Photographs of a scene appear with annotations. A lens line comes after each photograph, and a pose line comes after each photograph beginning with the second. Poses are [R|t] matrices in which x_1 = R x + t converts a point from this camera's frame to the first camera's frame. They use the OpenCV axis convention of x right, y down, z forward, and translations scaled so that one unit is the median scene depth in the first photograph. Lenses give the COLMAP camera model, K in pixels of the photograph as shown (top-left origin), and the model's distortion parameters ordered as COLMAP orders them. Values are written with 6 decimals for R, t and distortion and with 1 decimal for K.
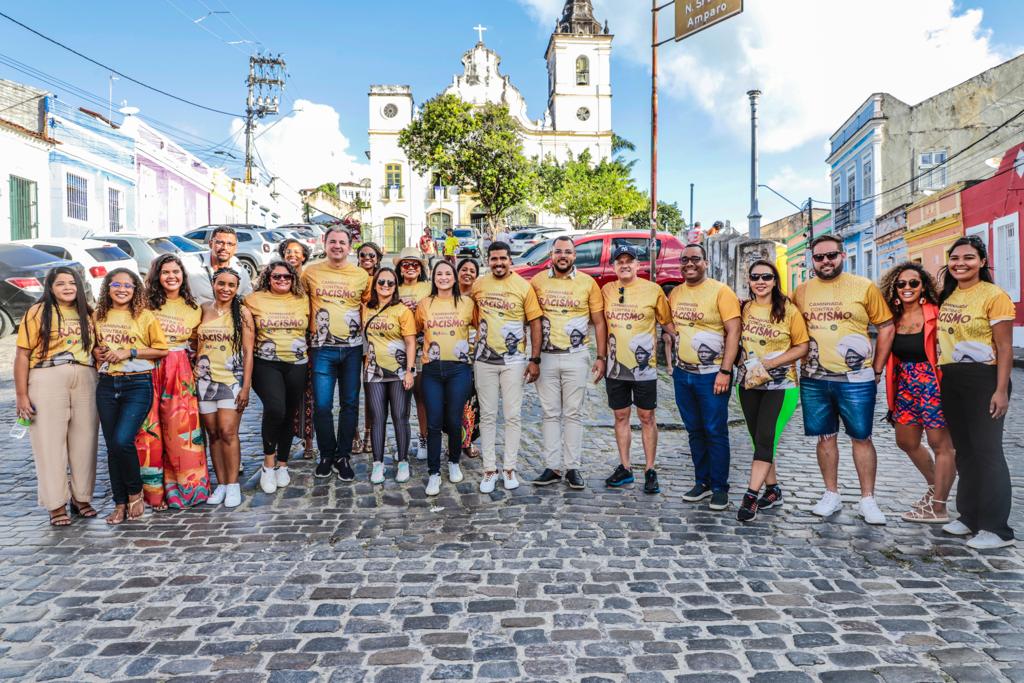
lens RADIAL K [[668.2, 0, 512.0], [0, 668.2, 341.5], [0, 0, 1]] dist [0.005281, -0.000981]
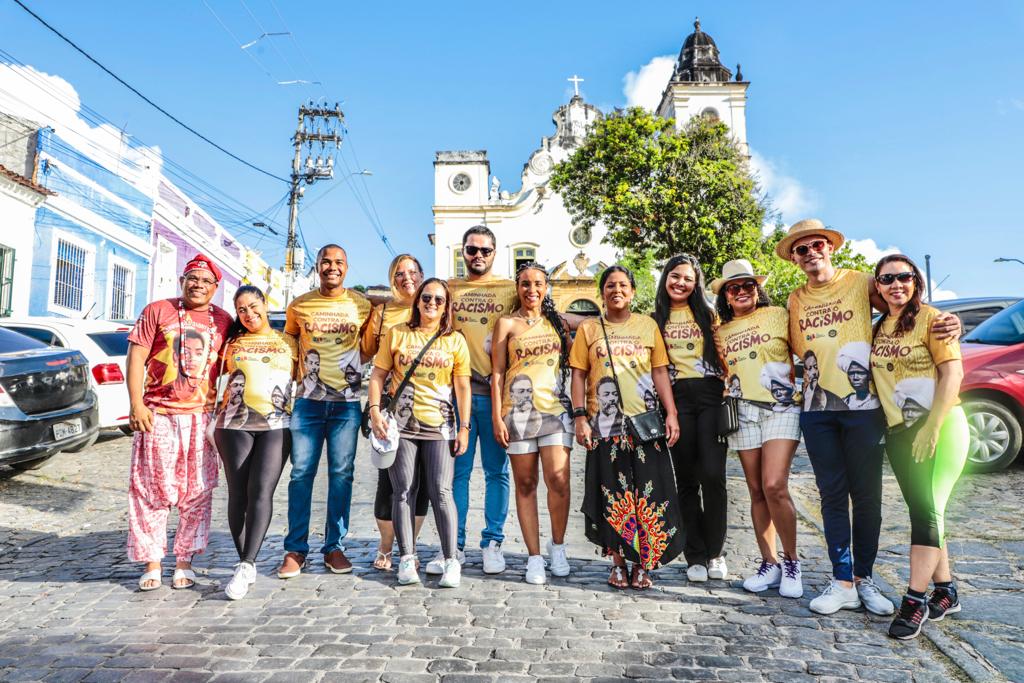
lens RADIAL K [[833.7, 0, 512.0], [0, 833.7, 341.5], [0, 0, 1]] dist [0.003270, 0.007690]
pose [[0.997670, -0.013028, -0.066974, -0.089773], [0.001672, 0.985974, -0.166890, -0.005512], [0.068209, 0.166389, 0.983698, 0.128561]]
